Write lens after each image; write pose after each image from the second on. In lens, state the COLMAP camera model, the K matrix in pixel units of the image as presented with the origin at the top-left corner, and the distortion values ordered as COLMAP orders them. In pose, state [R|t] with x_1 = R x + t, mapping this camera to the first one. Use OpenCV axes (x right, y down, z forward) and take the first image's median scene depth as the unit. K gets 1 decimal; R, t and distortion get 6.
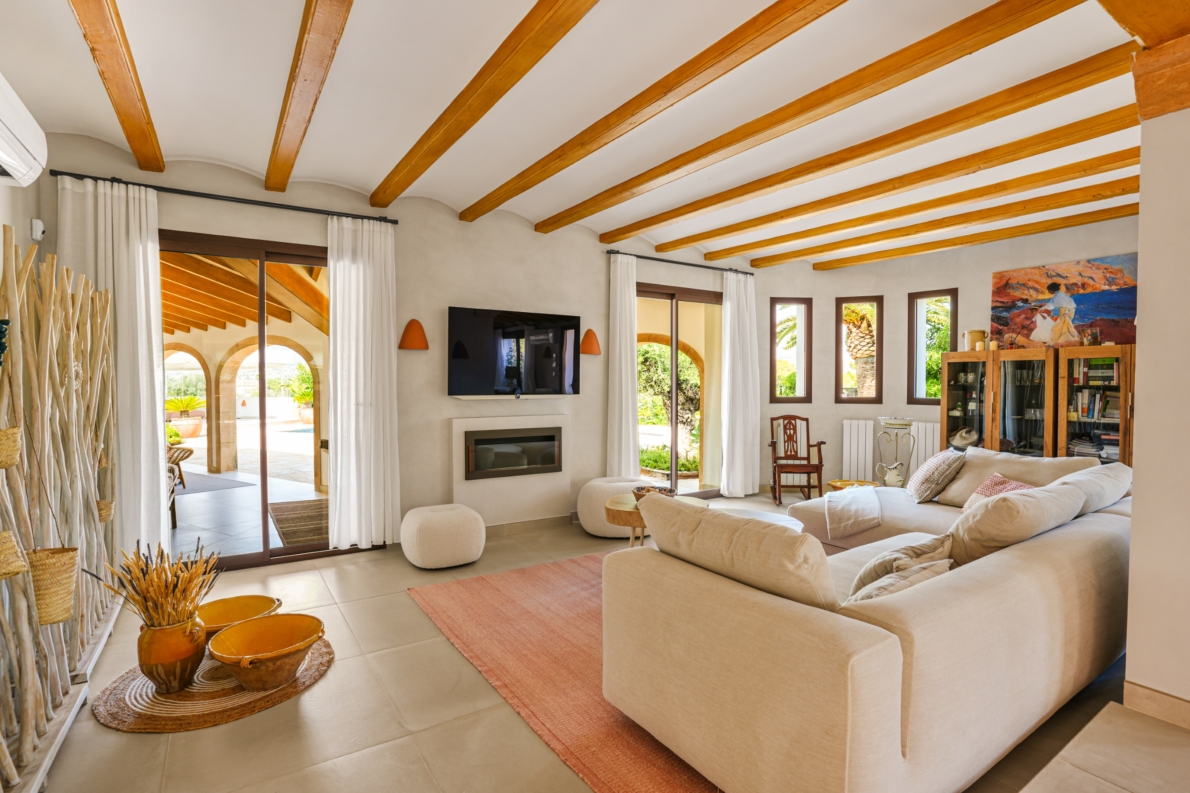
lens RADIAL K [[580.2, 0, 592.4], [0, 580.2, 395.6], [0, 0, 1]] dist [-0.043486, 0.013948]
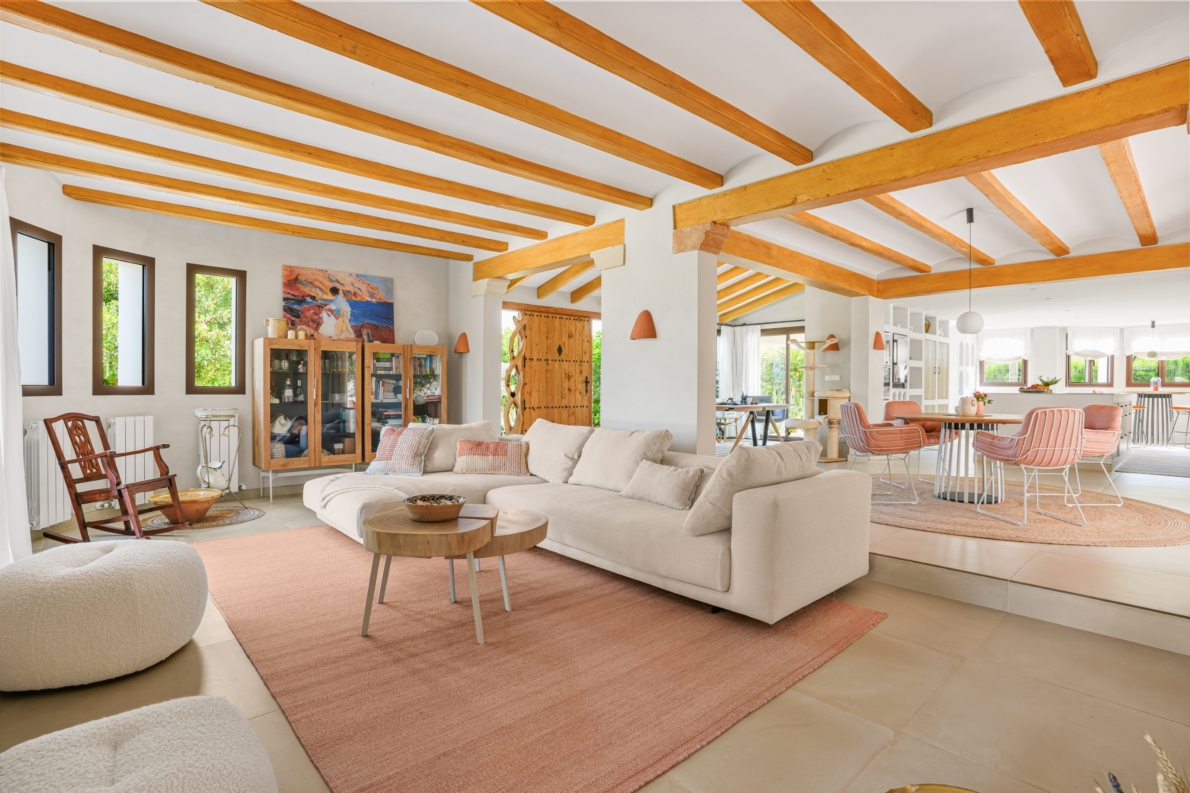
lens RADIAL K [[580.2, 0, 594.7], [0, 580.2, 394.1], [0, 0, 1]] dist [-0.043486, 0.013948]
pose [[-0.149406, -0.010349, 0.988722, -0.442774], [0.018004, 0.999751, 0.013185, 0.017833], [-0.988612, 0.019771, -0.149182, 0.631023]]
